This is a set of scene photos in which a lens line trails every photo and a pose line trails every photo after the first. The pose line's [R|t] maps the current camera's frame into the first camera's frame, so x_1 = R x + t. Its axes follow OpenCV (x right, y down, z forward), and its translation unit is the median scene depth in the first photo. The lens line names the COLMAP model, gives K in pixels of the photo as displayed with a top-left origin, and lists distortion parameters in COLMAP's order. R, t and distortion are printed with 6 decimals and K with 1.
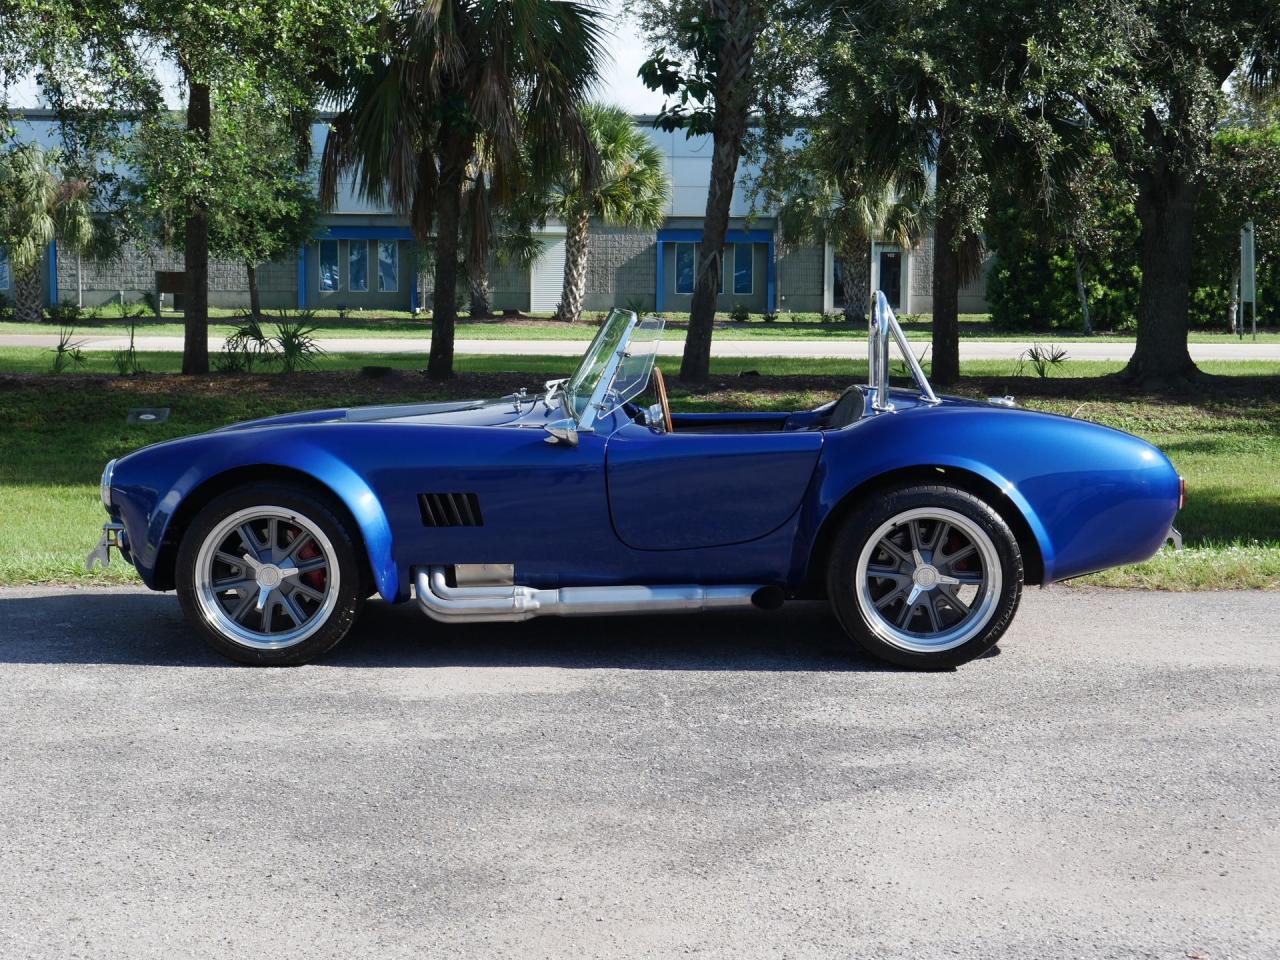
lens RADIAL K [[2081.7, 0, 637.7], [0, 2081.7, 478.2], [0, 0, 1]] dist [0.000404, 0.002806]
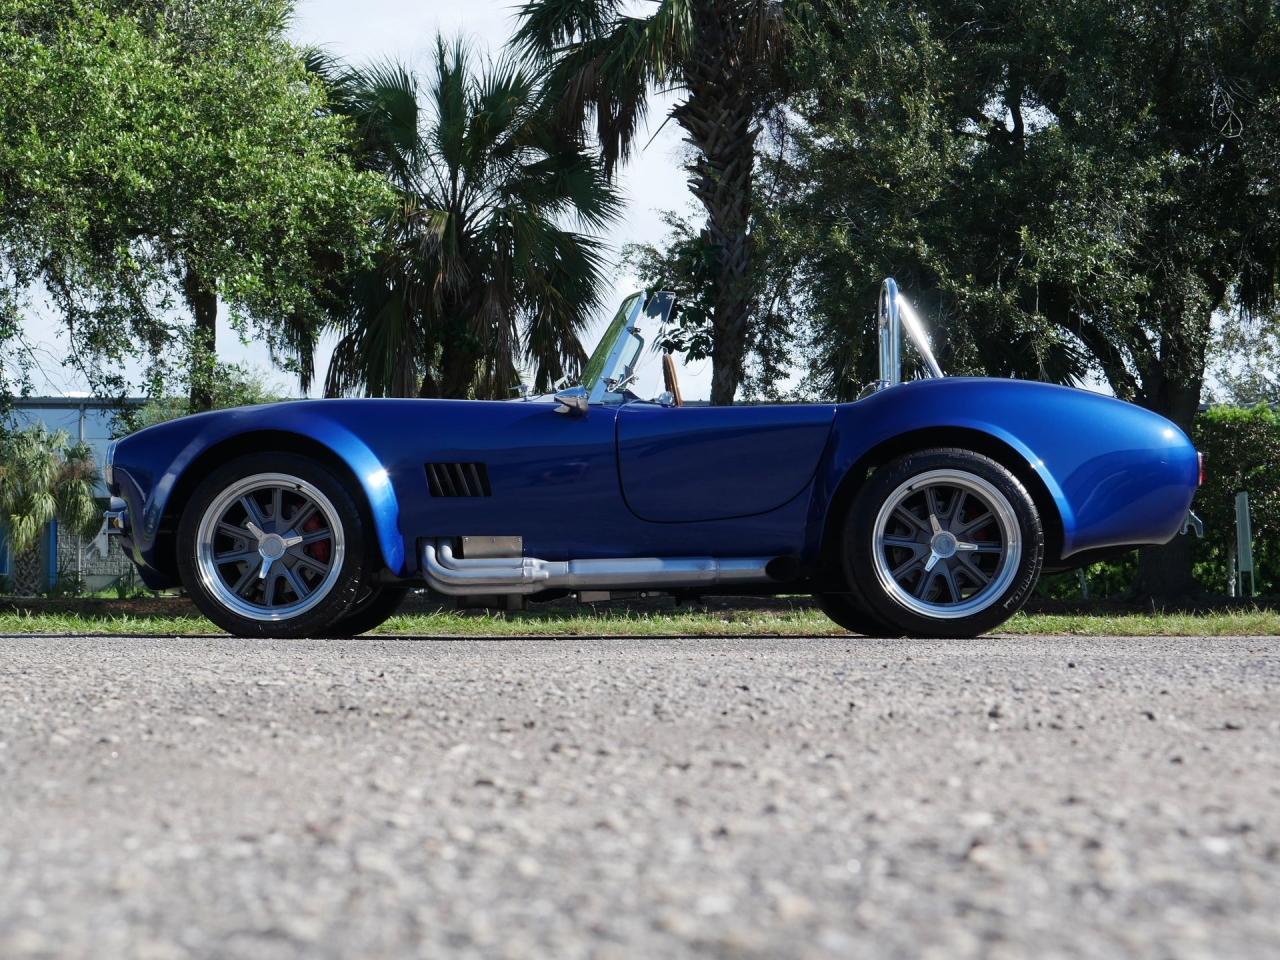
lens RADIAL K [[2081.7, 0, 637.7], [0, 2081.7, 478.2], [0, 0, 1]] dist [0.000404, 0.002806]
pose [[0.999986, -0.004935, 0.001804, -0.006968], [0.005153, 0.988156, -0.153369, 0.164365], [-0.001025, 0.153376, 0.988167, 0.028165]]
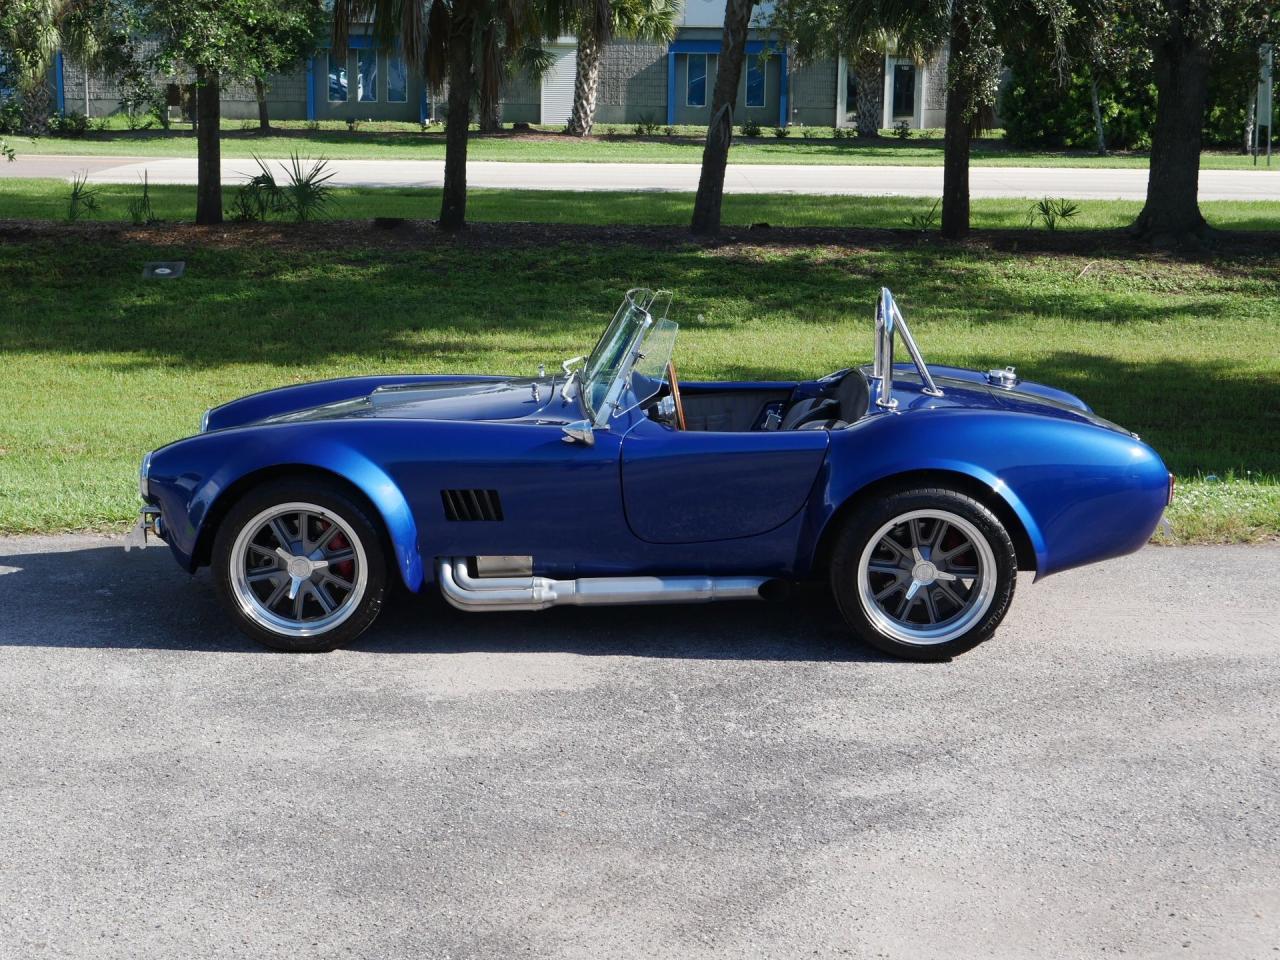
lens RADIAL K [[2081.7, 0, 637.7], [0, 2081.7, 478.2], [0, 0, 1]] dist [0.000404, 0.002806]
pose [[0.999970, 0.006732, -0.003825, -0.002714], [-0.006316, 0.994968, 0.099992, -0.102999], [0.004479, -0.099965, 0.994981, -0.041708]]
